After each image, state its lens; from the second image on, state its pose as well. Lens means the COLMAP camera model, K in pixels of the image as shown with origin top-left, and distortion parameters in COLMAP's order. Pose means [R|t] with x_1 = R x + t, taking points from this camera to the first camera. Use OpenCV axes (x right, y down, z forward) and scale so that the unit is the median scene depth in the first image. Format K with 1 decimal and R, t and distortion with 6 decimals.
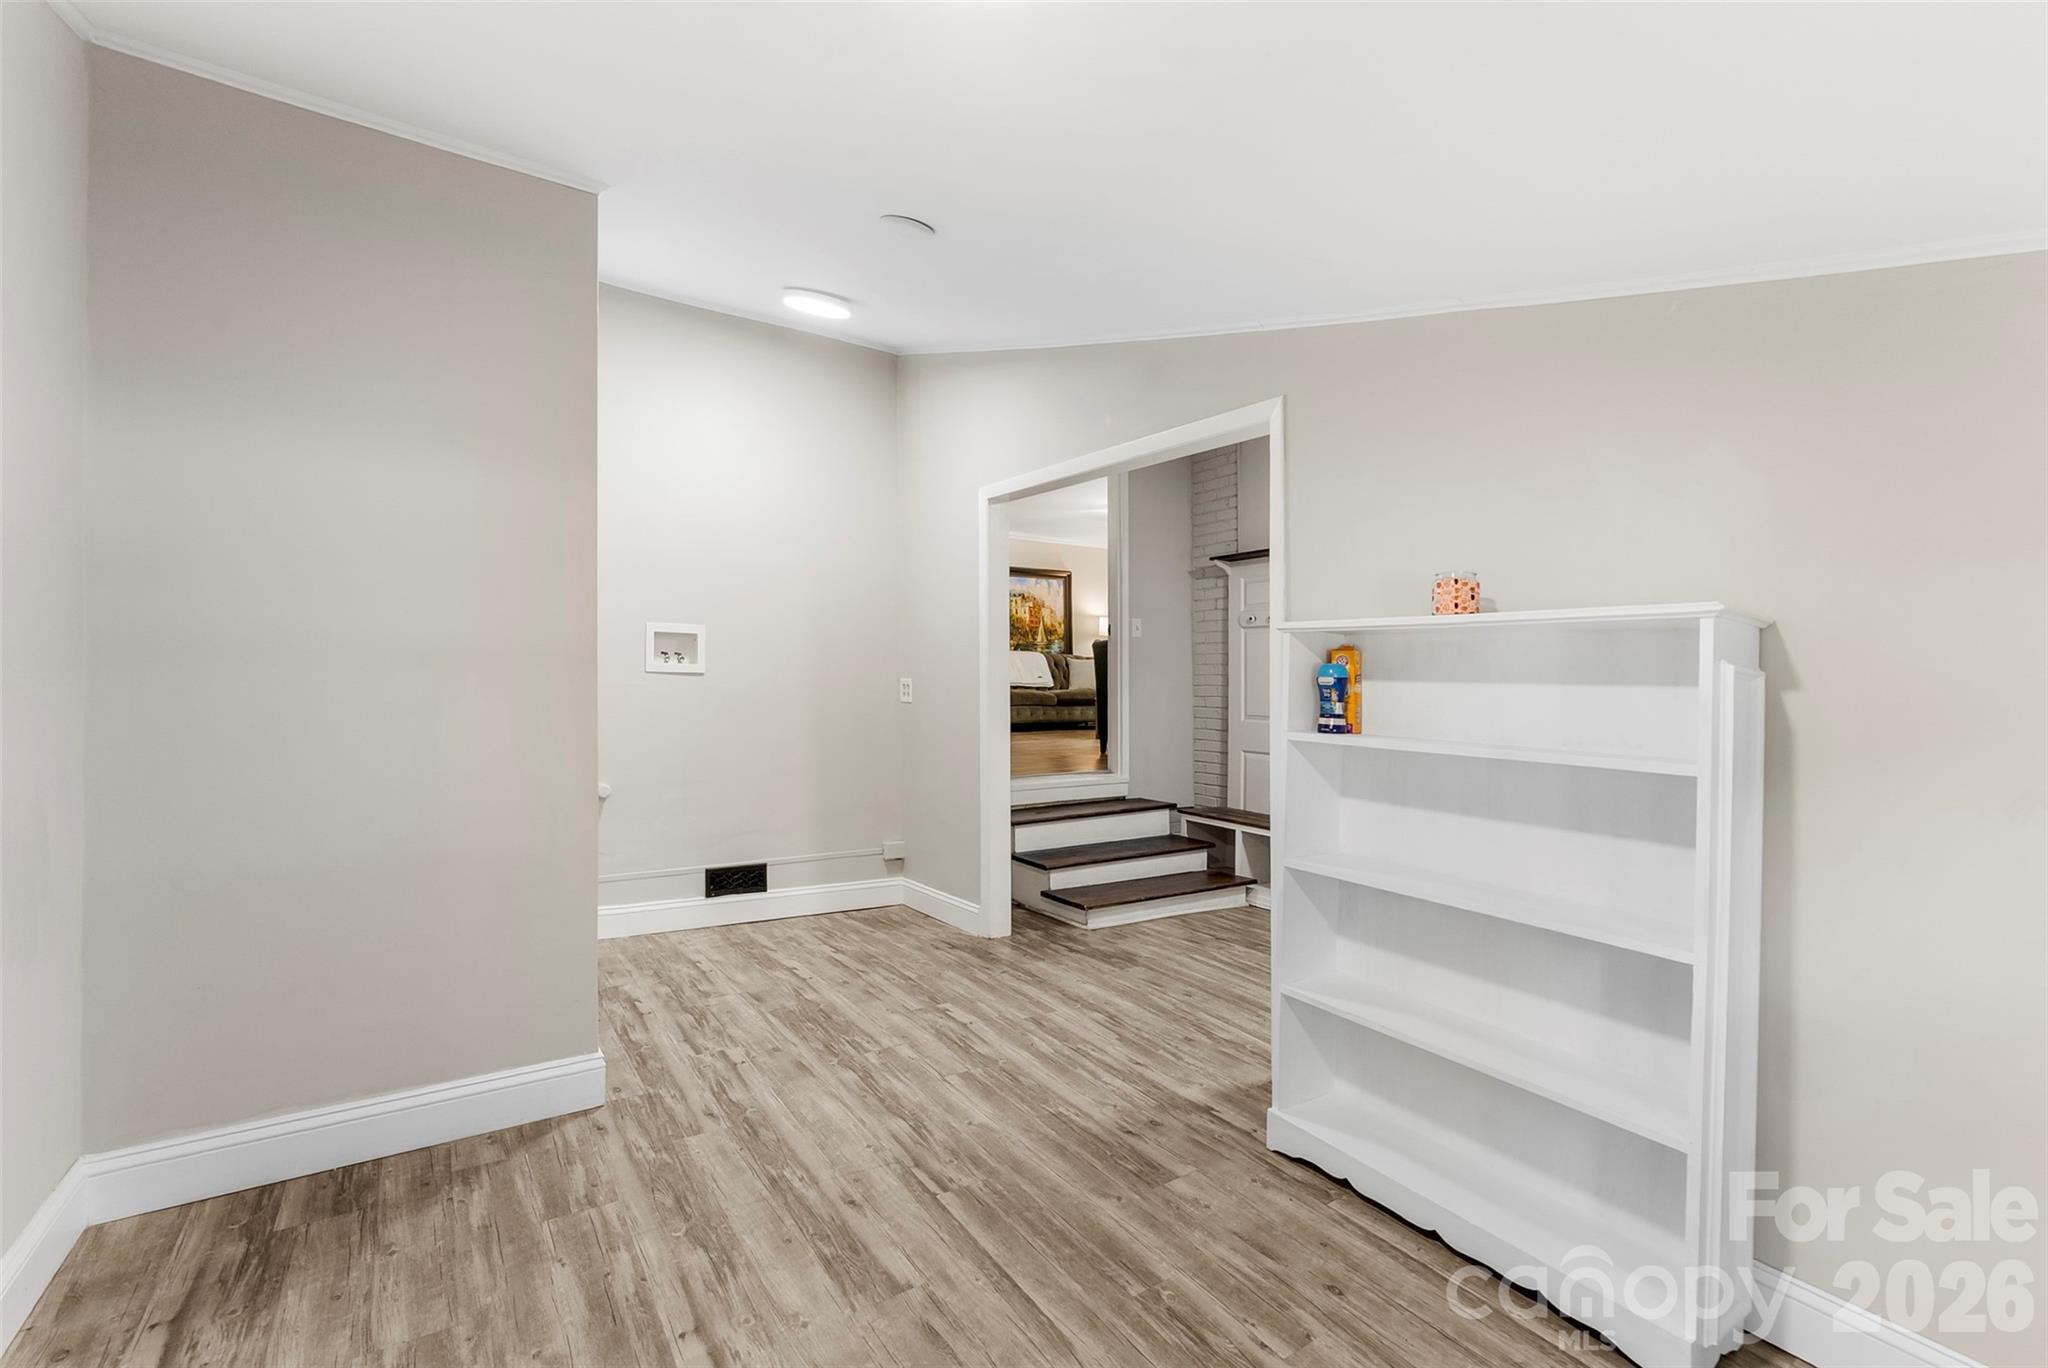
lens RADIAL K [[839.0, 0, 1028.1], [0, 839.0, 636.5], [0, 0, 1]] dist [0.000035, -0.000086]
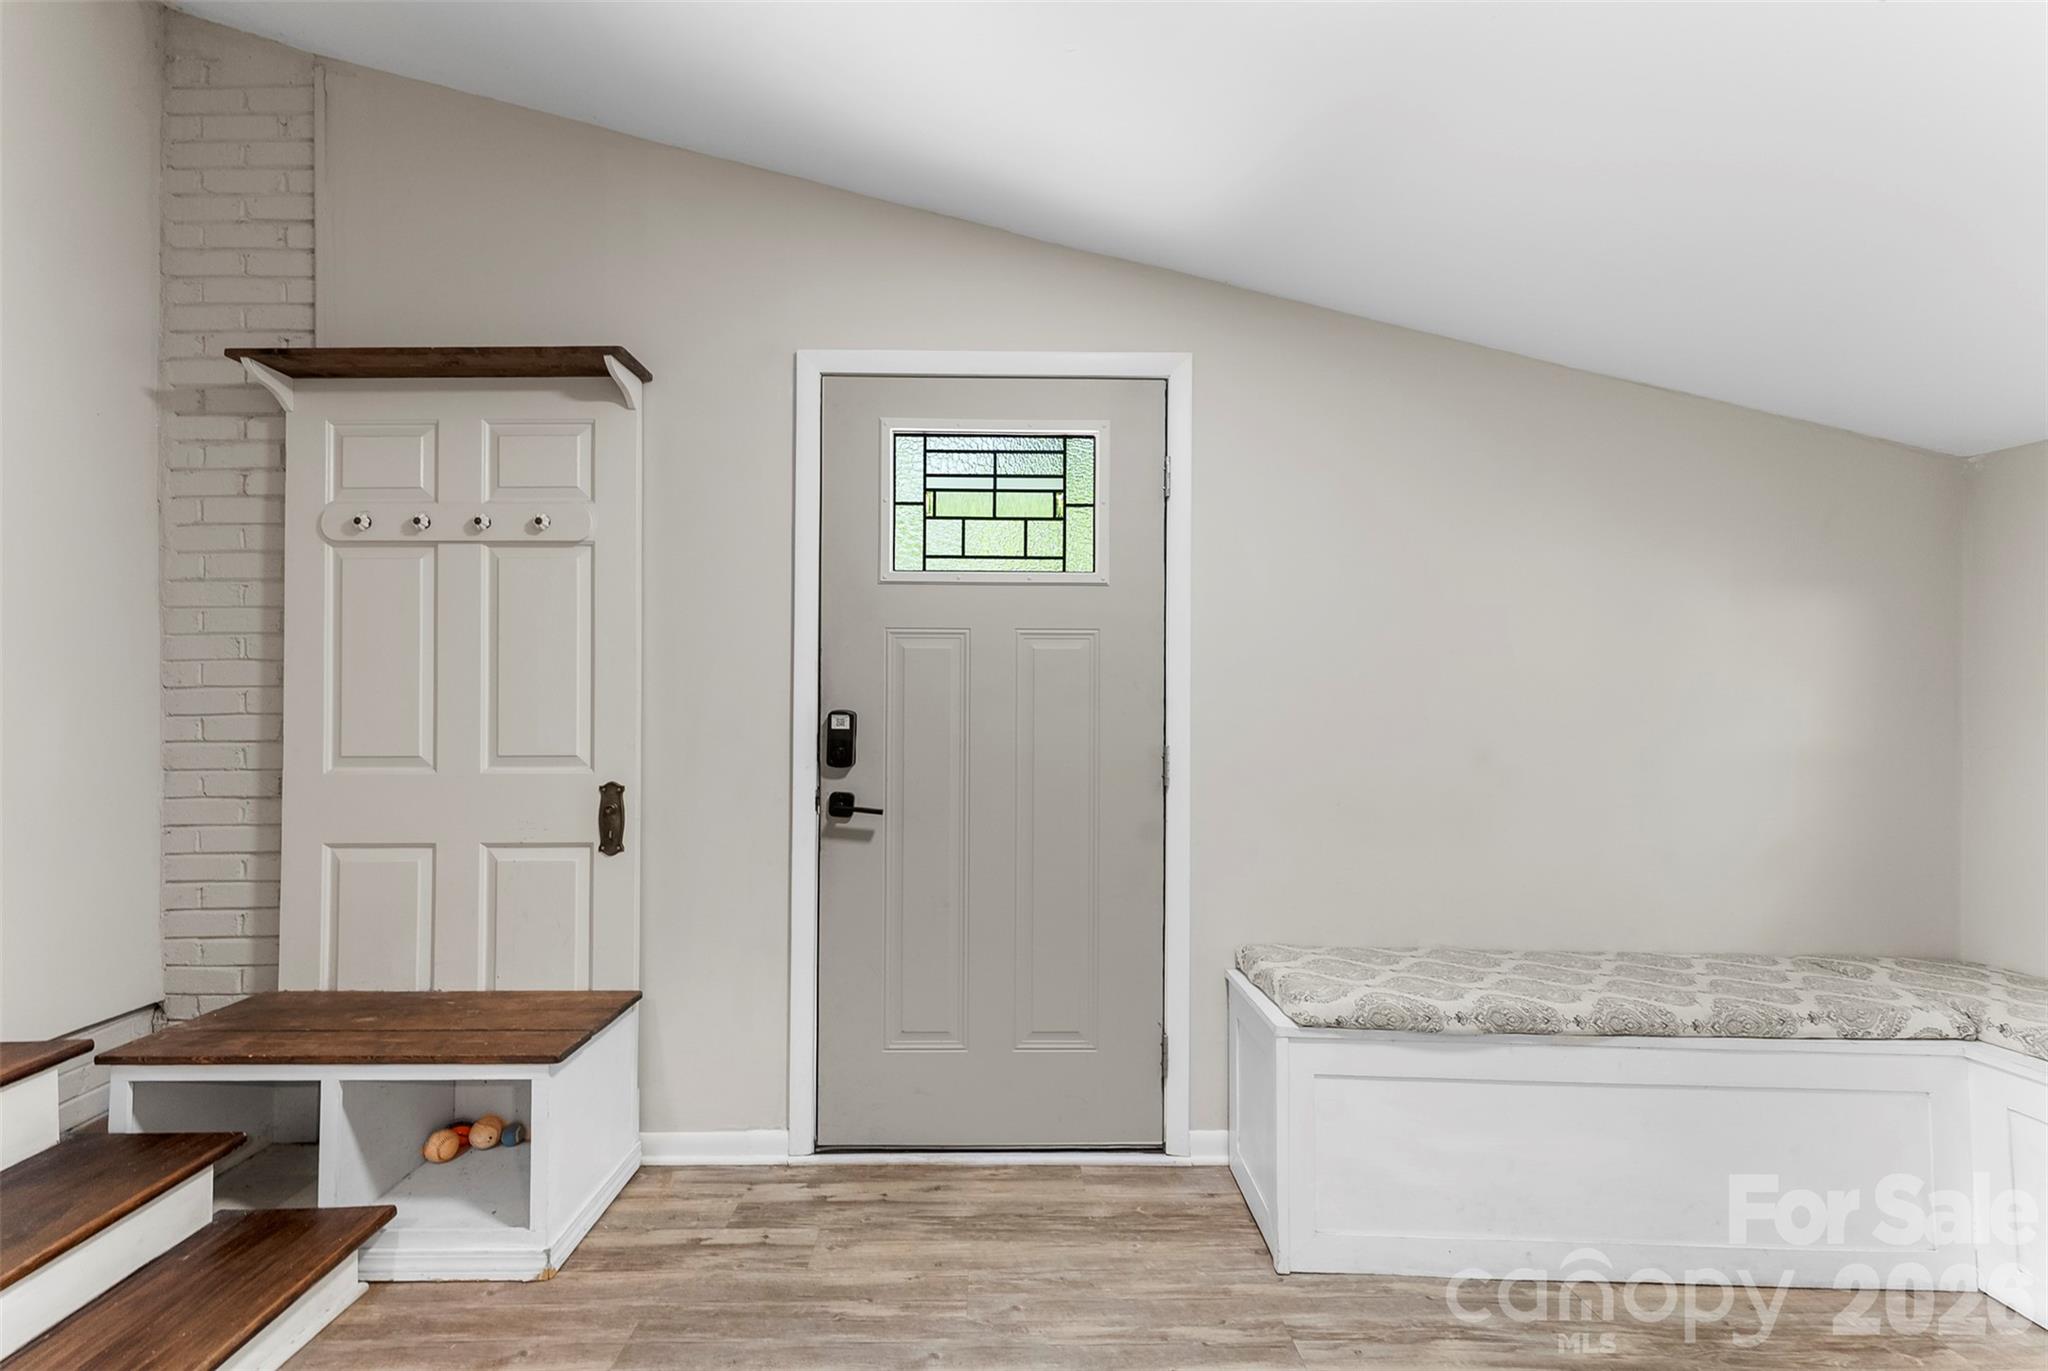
lens RADIAL K [[839.0, 0, 989.7], [0, 839.0, 686.1], [0, 0, 1]] dist [0.000035, -0.000086]
pose [[0.567265, -0.004830, 0.823521, 0.181082], [-0.033500, 0.999020, 0.028935, 0.065024], [-0.822854, -0.044002, 0.566547, 0.898510]]
